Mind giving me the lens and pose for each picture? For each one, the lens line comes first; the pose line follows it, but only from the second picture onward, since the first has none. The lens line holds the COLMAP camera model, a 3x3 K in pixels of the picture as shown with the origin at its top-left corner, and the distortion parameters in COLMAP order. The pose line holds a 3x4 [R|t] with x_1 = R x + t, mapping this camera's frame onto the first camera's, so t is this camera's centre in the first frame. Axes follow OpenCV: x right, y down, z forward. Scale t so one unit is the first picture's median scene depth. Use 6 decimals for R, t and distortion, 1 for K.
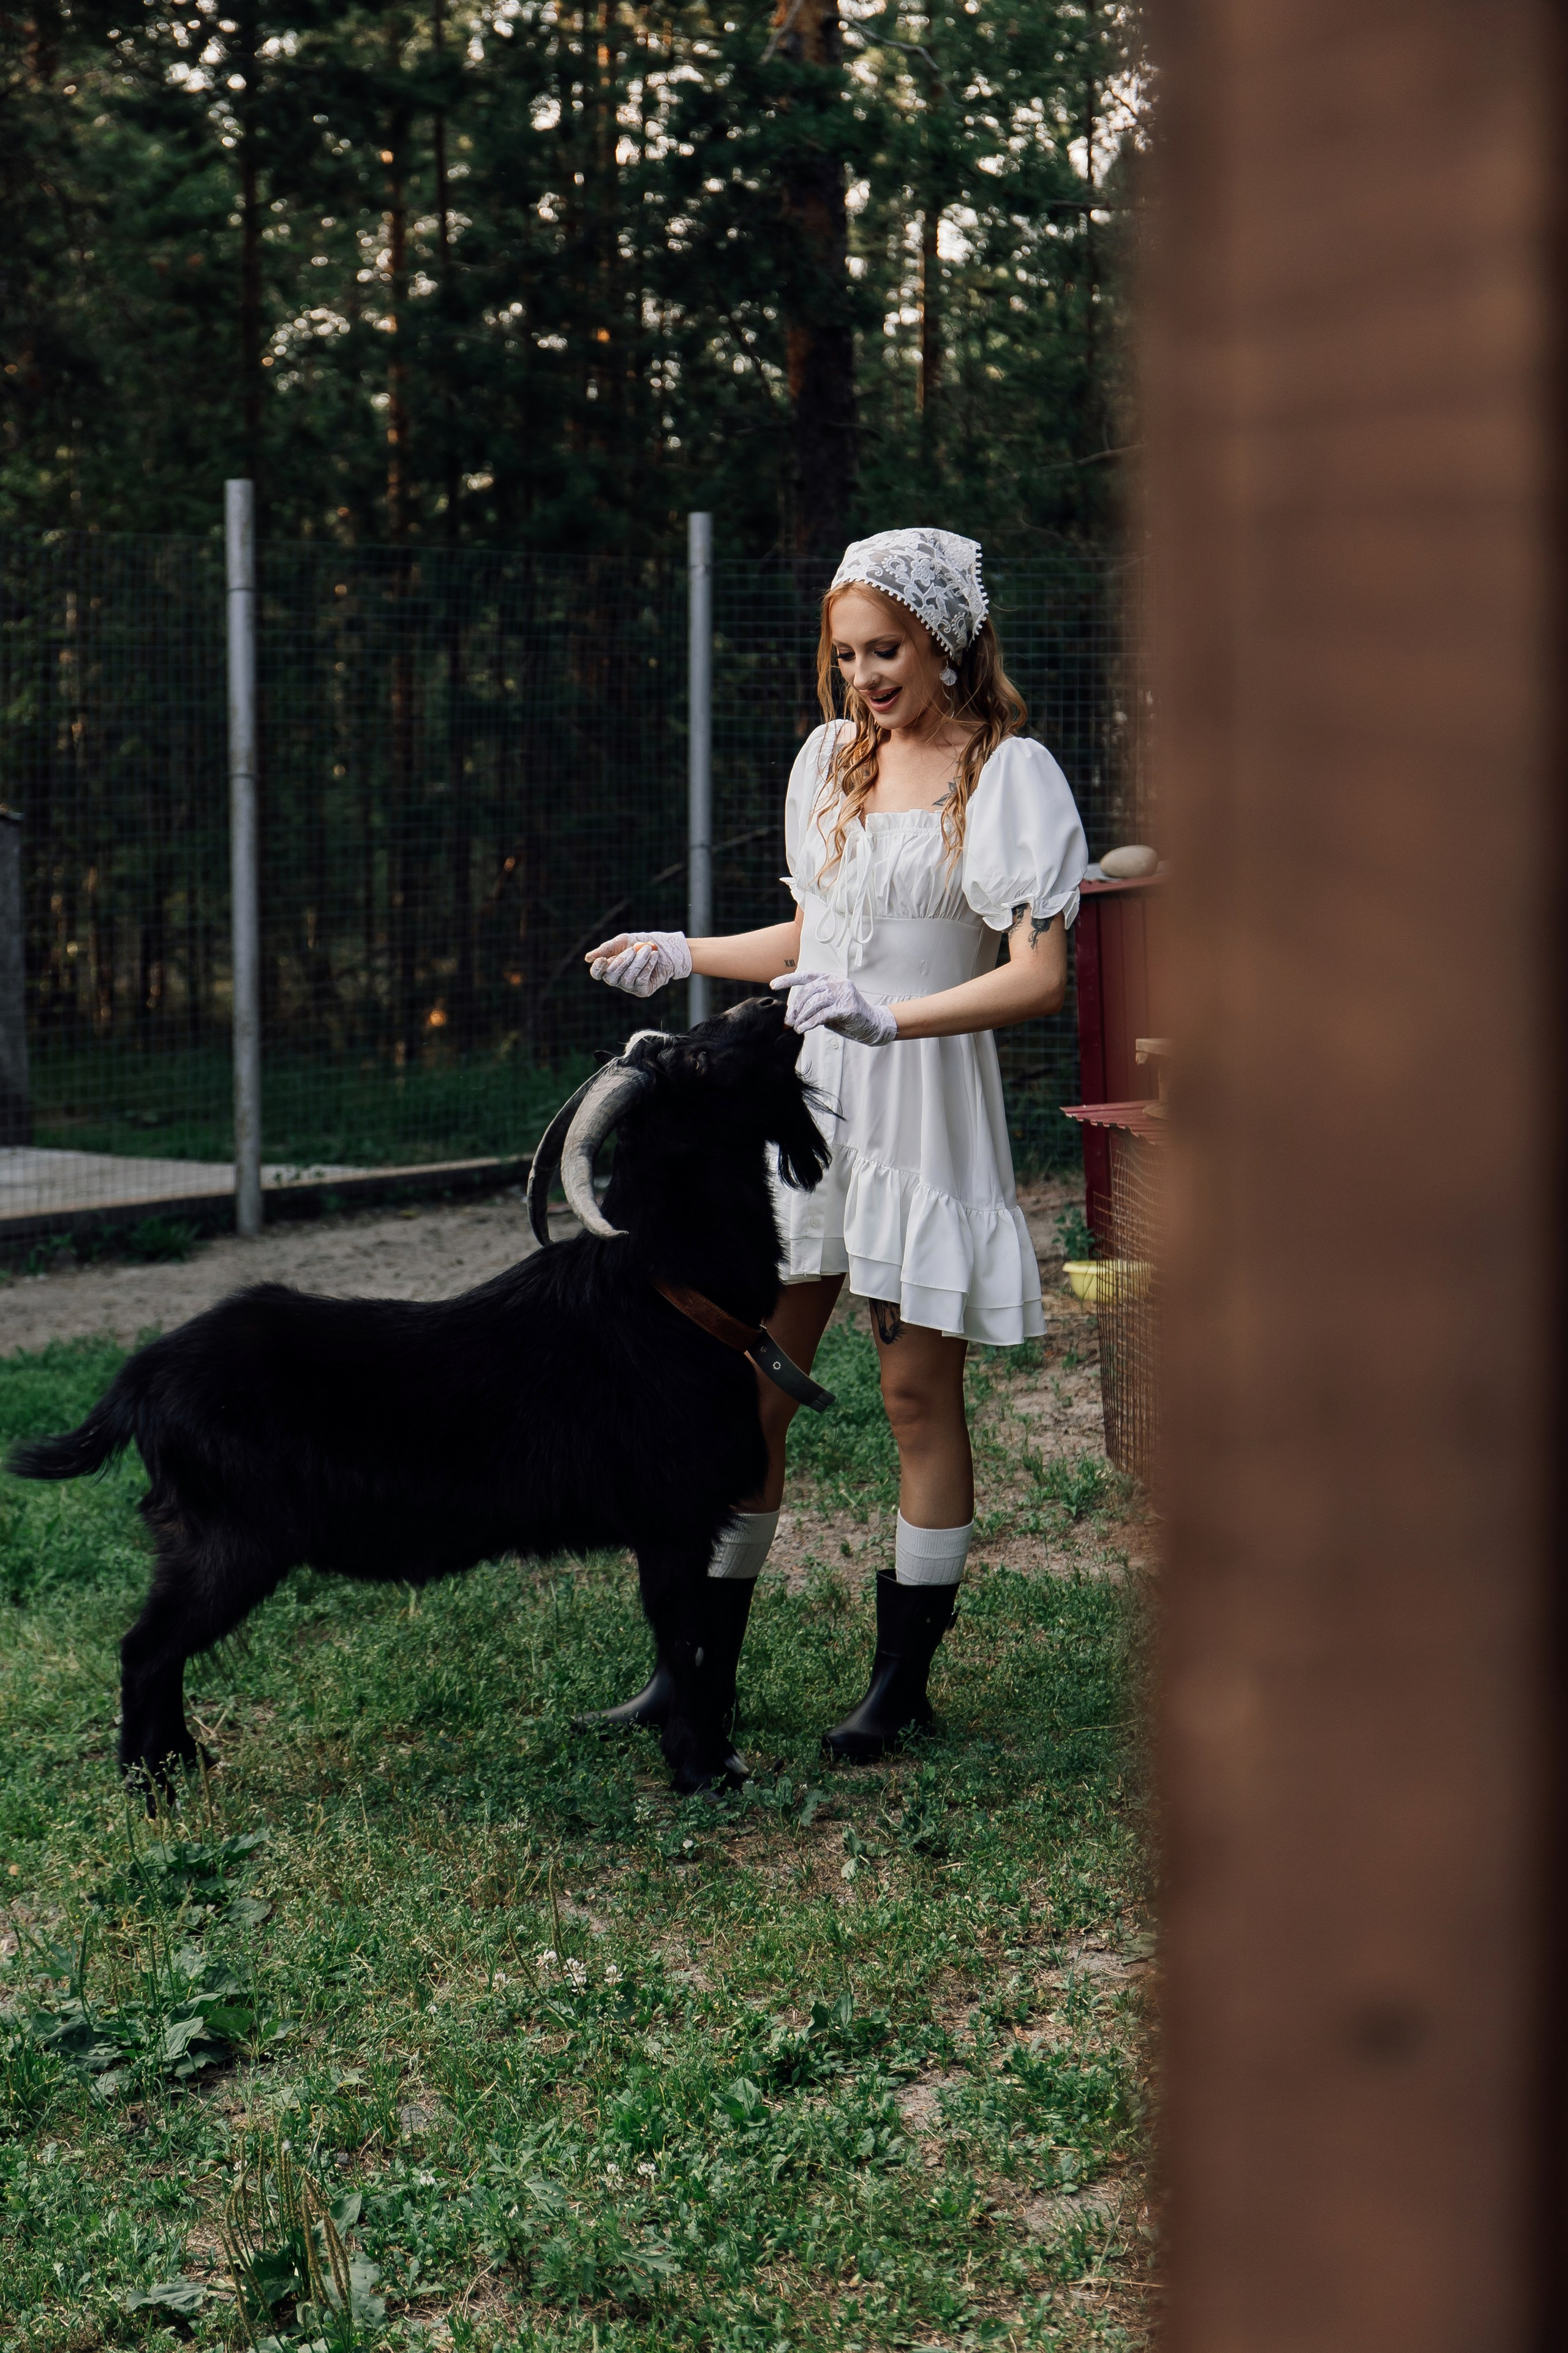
lens RADIAL K [[4086.4, 0, 784.0], [0, 4086.4, 1176.5], [0, 0, 1]] dist [-0.040874, -0.276233]
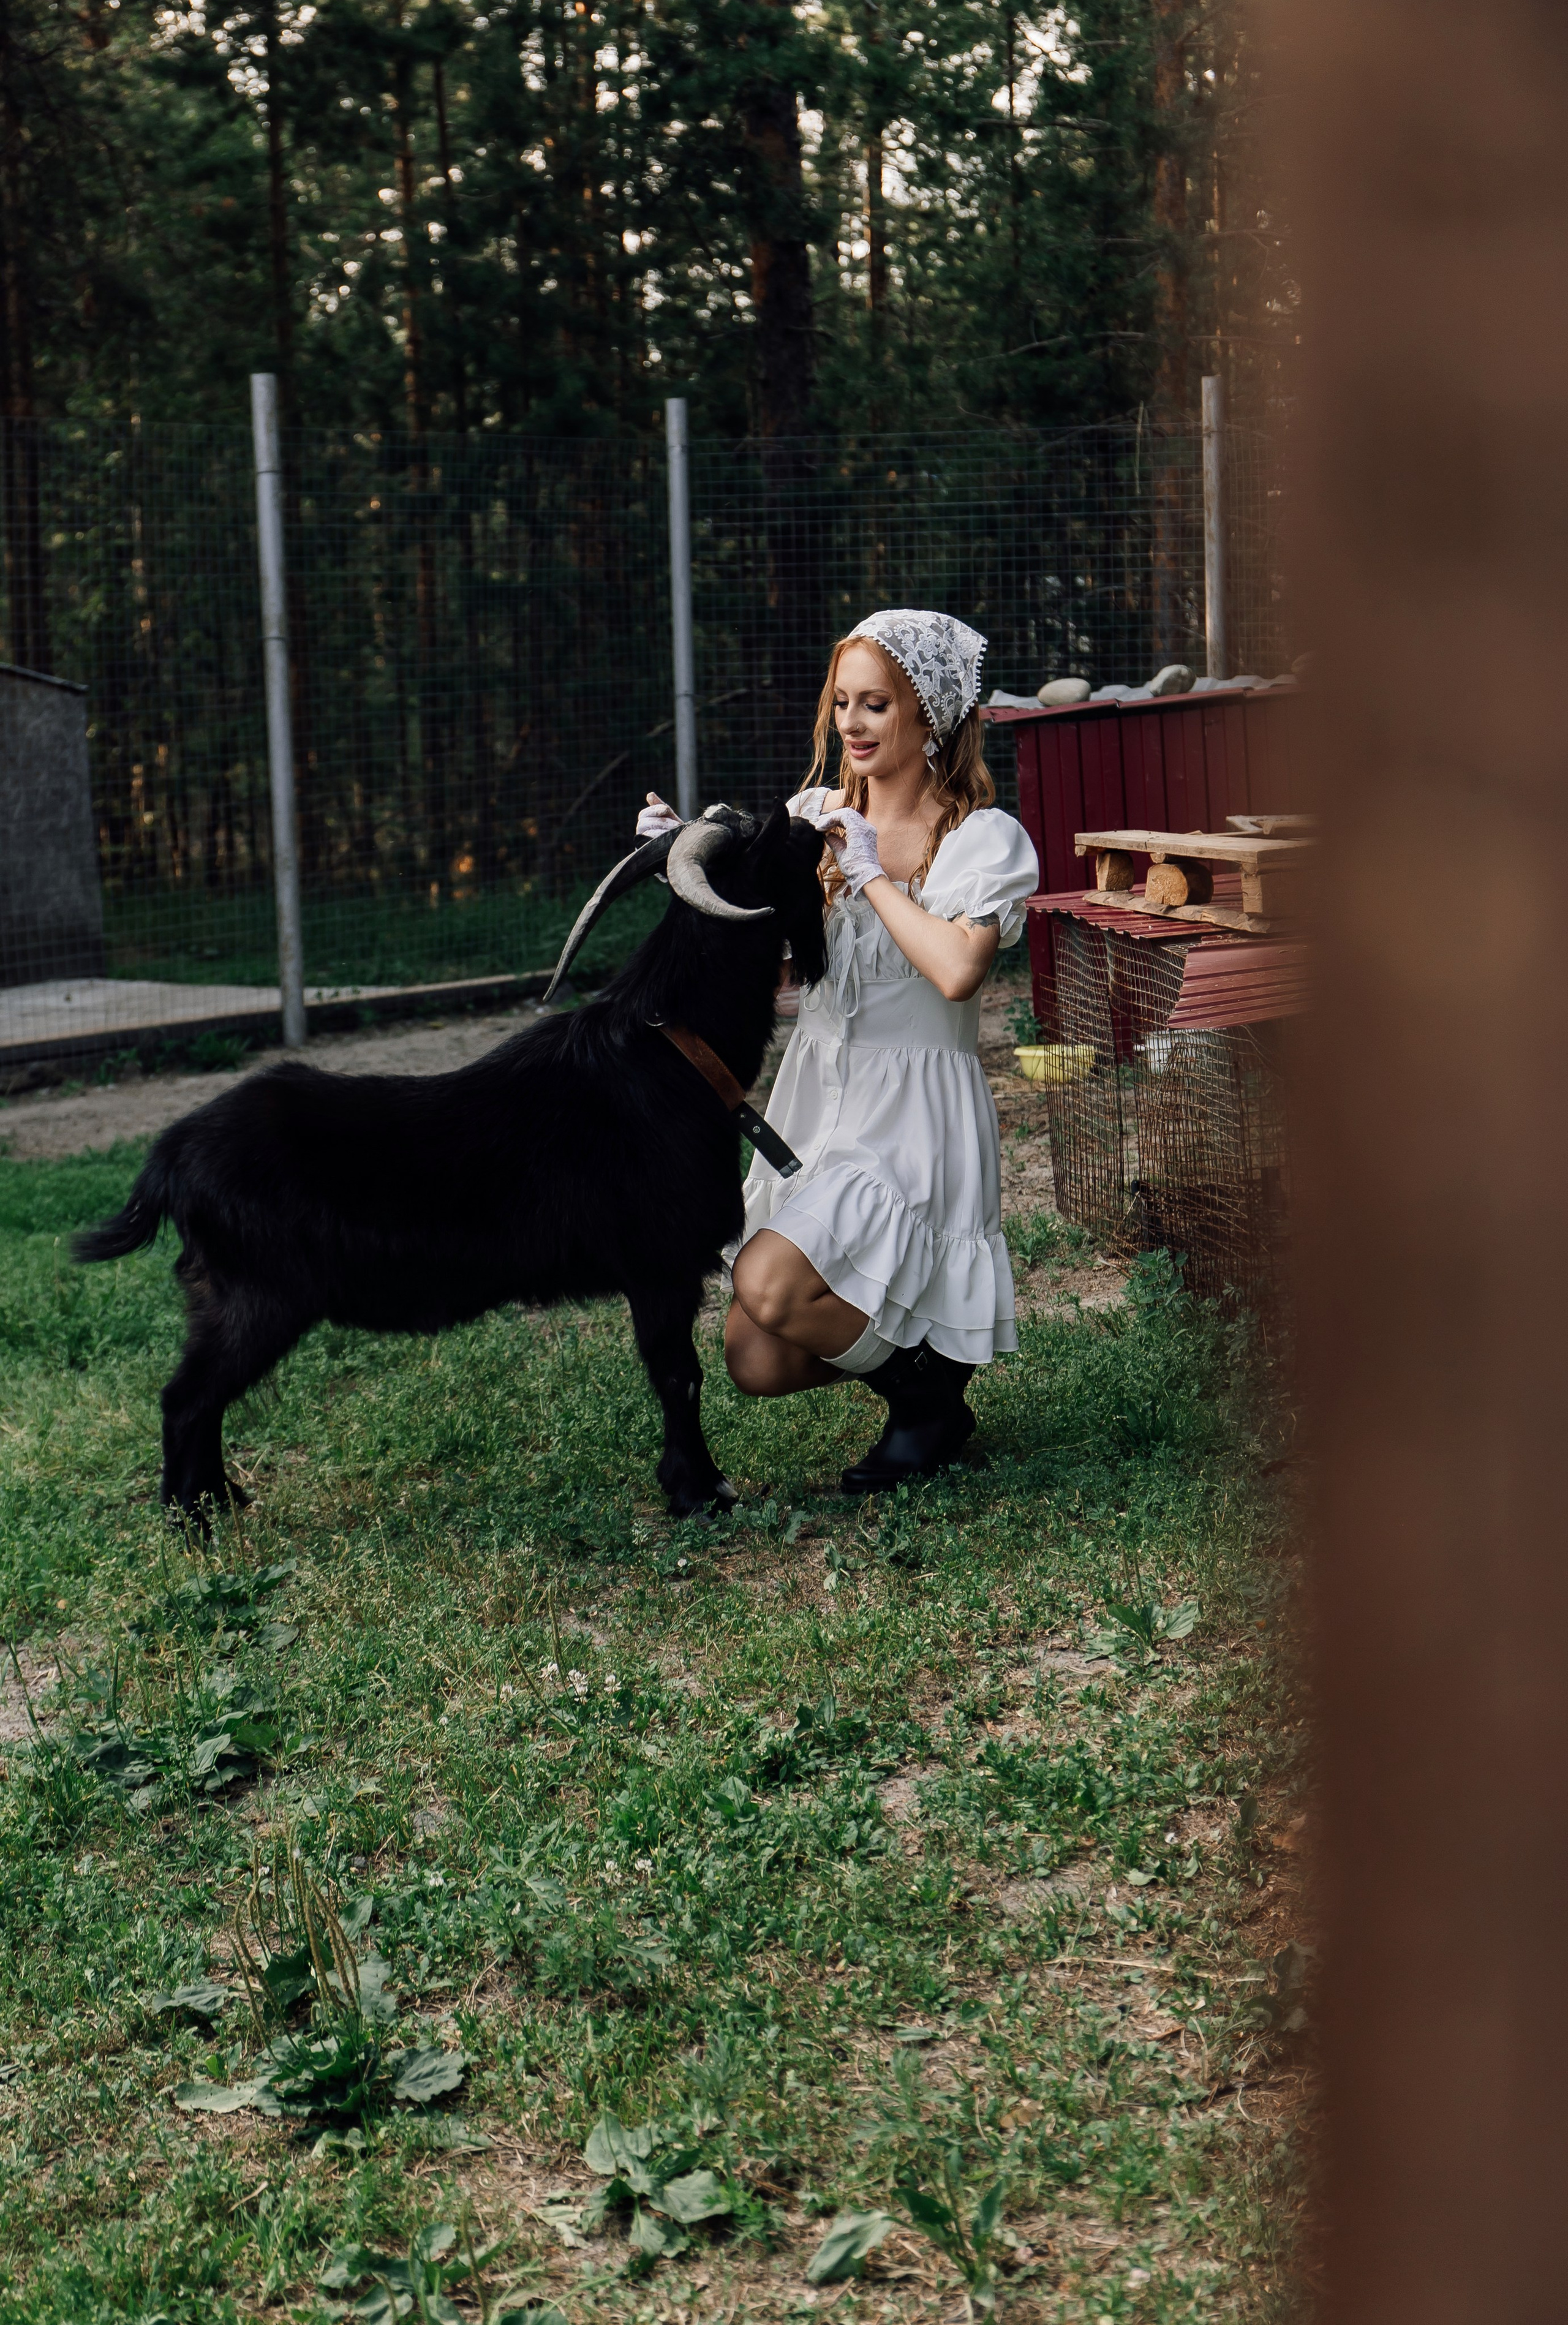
lens RADIAL K [[3461.7, 0, 784.0], [0, 3461.7, 1162.5], [0, 0, 1]] dist [0.000445, -0.540267]
pose [[0.999636, -0.026950, 0.001450, 0.005389], [0.026860, 0.998674, 0.043914, 0.018235], [-0.002632, -0.043859, 0.999034, 0.087904]]
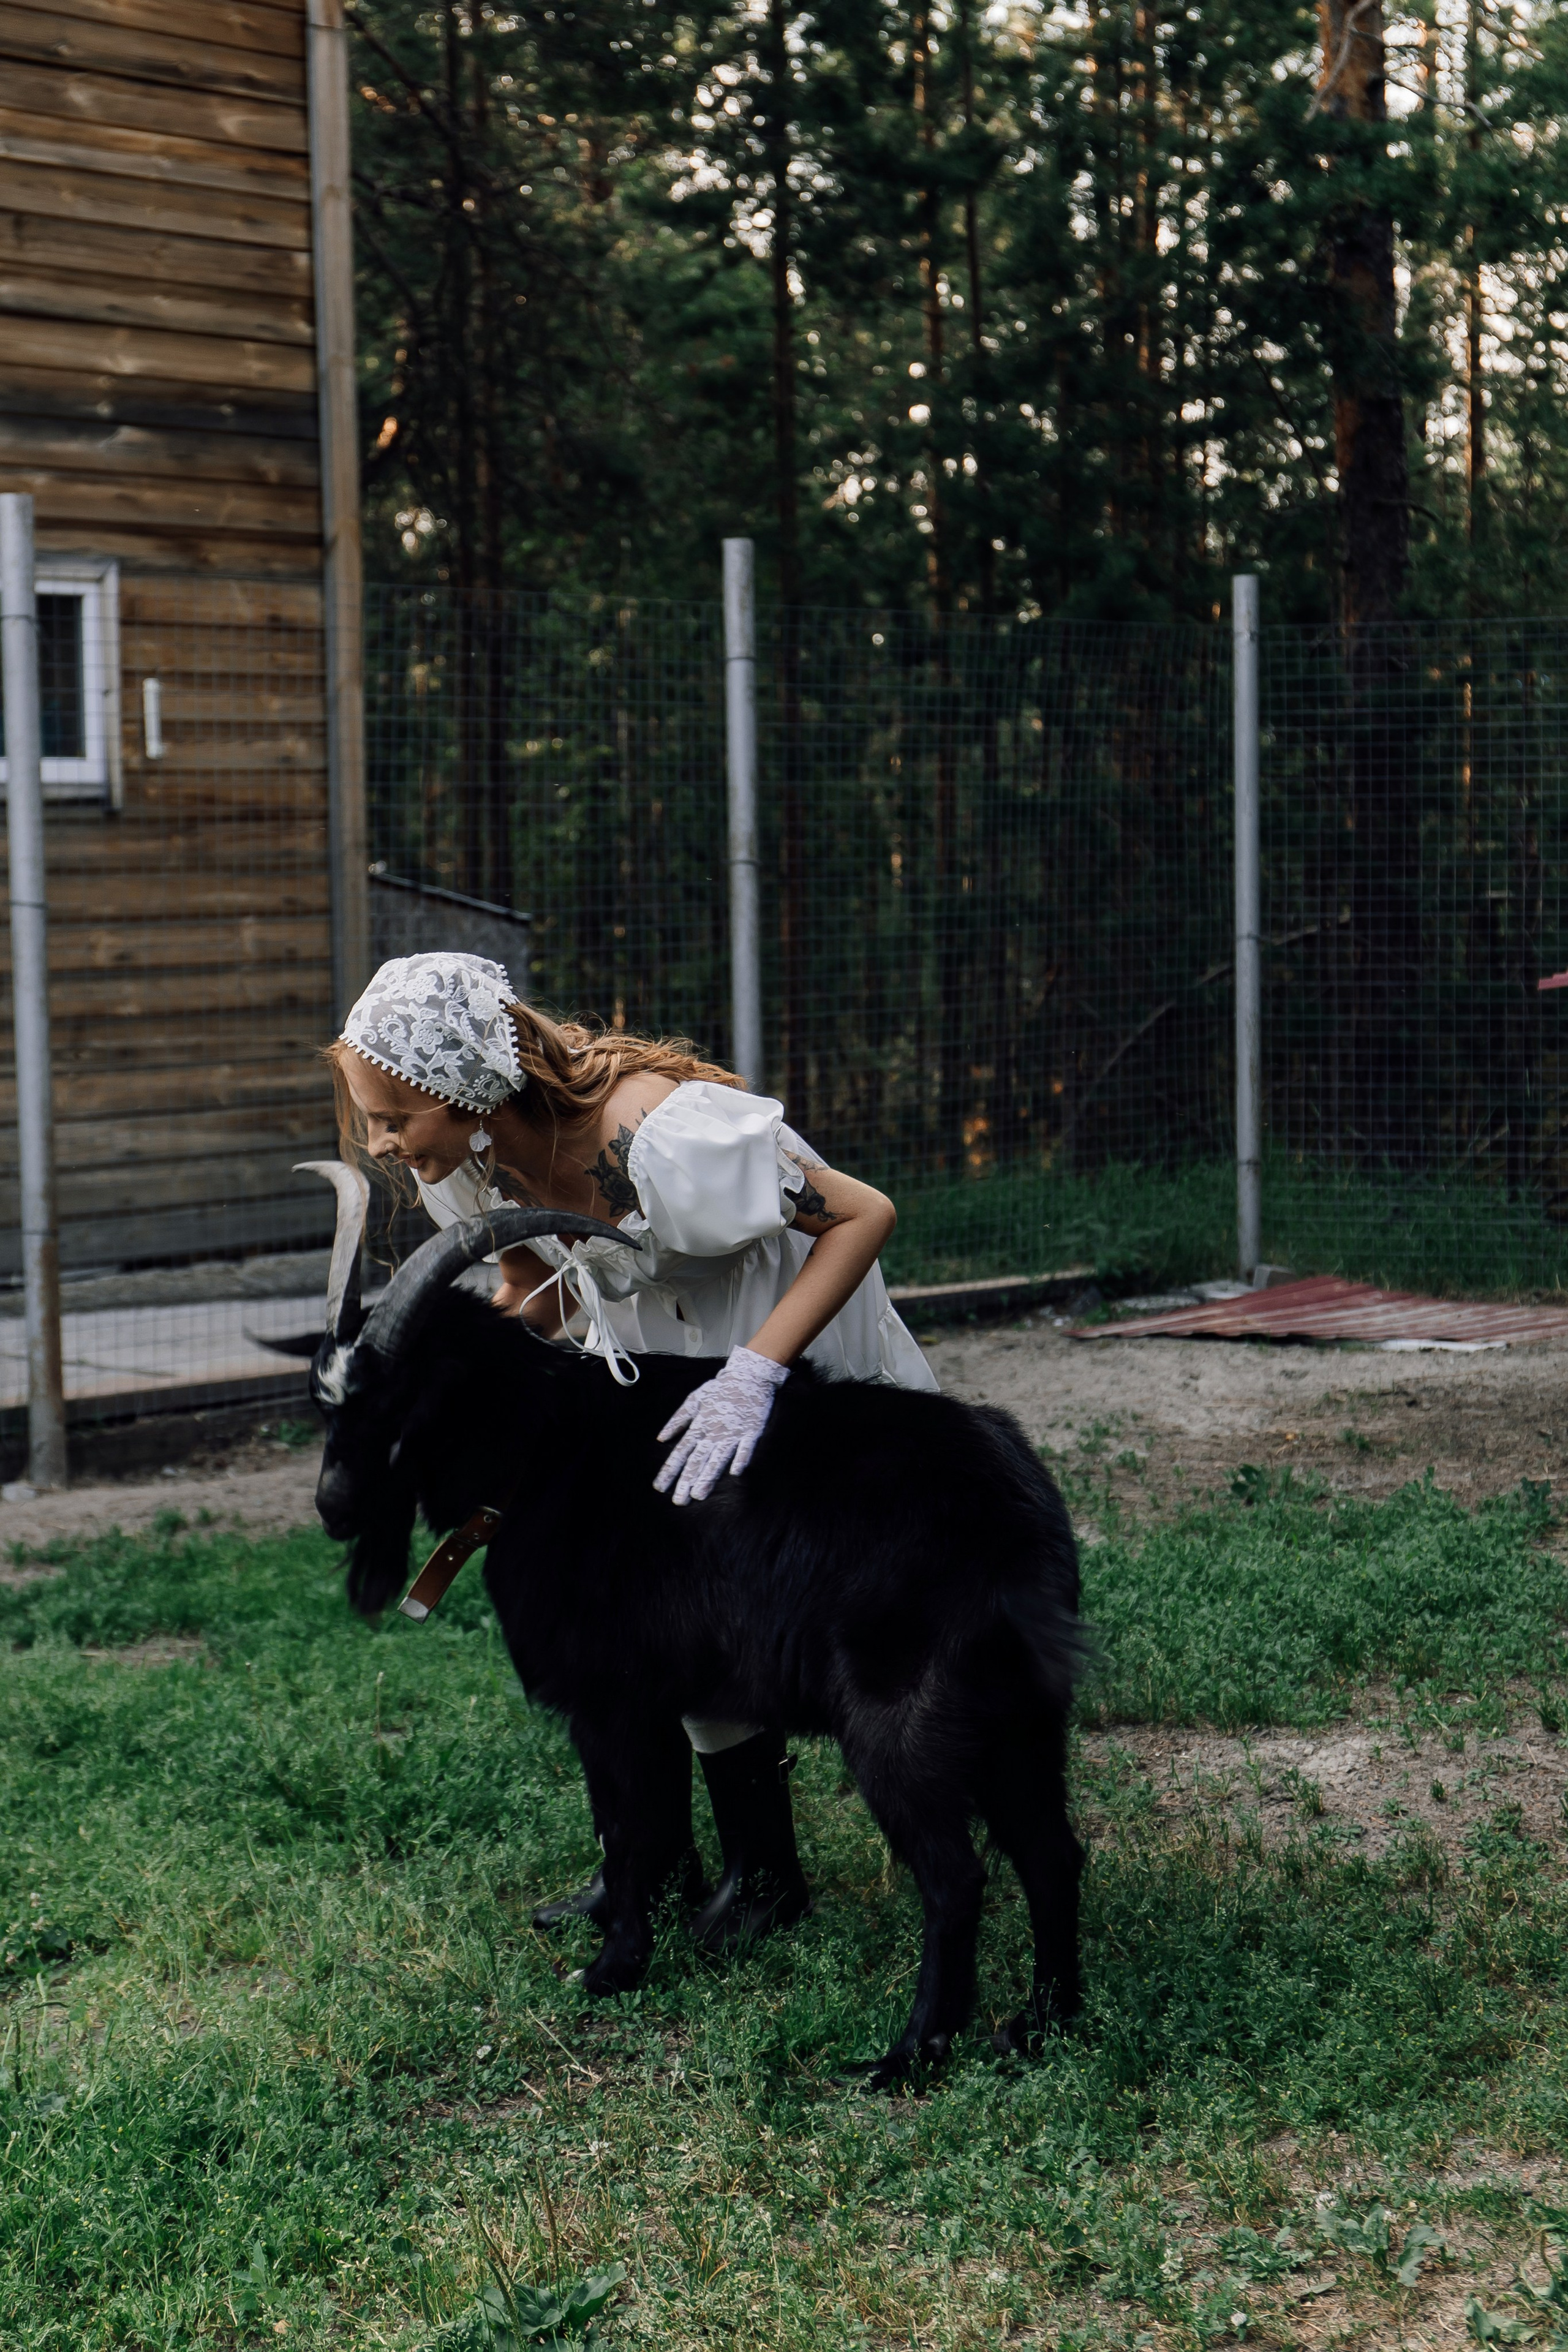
lens RADIAL K [[3752.1, 0, 784.0], [0, 3752.1, 1176.0], [0, 0, 1]] dist [-0.056116, -0.079440]
pose [[0.989731, -0.005577, -0.142831, -0.008984], [0.001988, 0.999679, -0.025258, -0.014622], [0.142926, 0.024714, 0.989425, 0.381789]]
